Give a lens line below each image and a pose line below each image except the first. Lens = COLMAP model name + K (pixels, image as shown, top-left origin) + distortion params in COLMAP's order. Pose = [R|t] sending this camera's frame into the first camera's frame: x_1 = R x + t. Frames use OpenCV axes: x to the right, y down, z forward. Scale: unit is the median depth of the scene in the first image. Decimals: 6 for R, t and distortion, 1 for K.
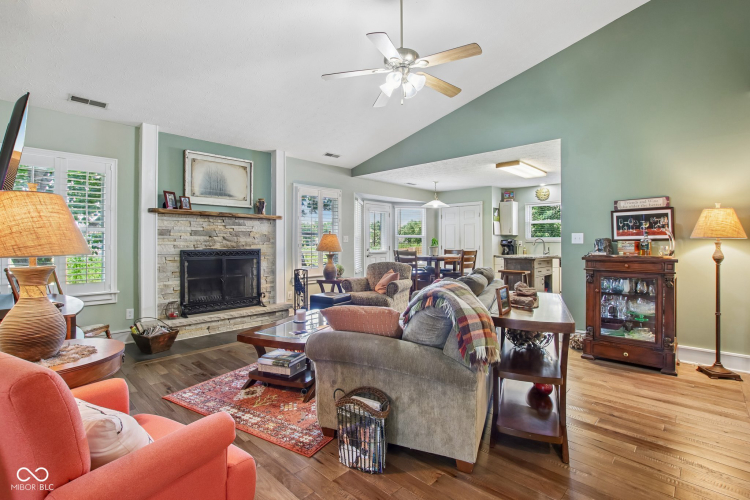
lens RADIAL K [[353.4, 0, 363.3], [0, 353.4, 239.6], [0, 0, 1]] dist [-0.035473, 0.003474]
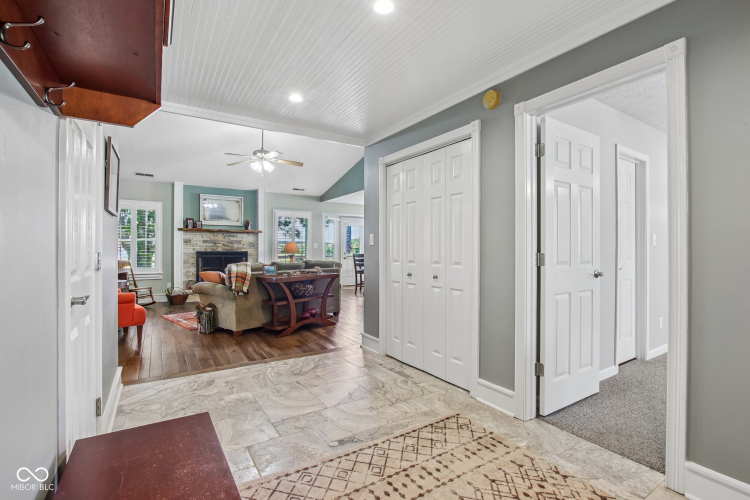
lens RADIAL K [[353.4, 0, 375.9], [0, 353.4, 252.2], [0, 0, 1]] dist [-0.035473, 0.003474]
pose [[0.972700, 0.004861, -0.232014, 0.680597], [-0.002278, 0.999932, 0.011399, 0.010822], [0.232053, -0.010559, 0.972646, -0.449549]]
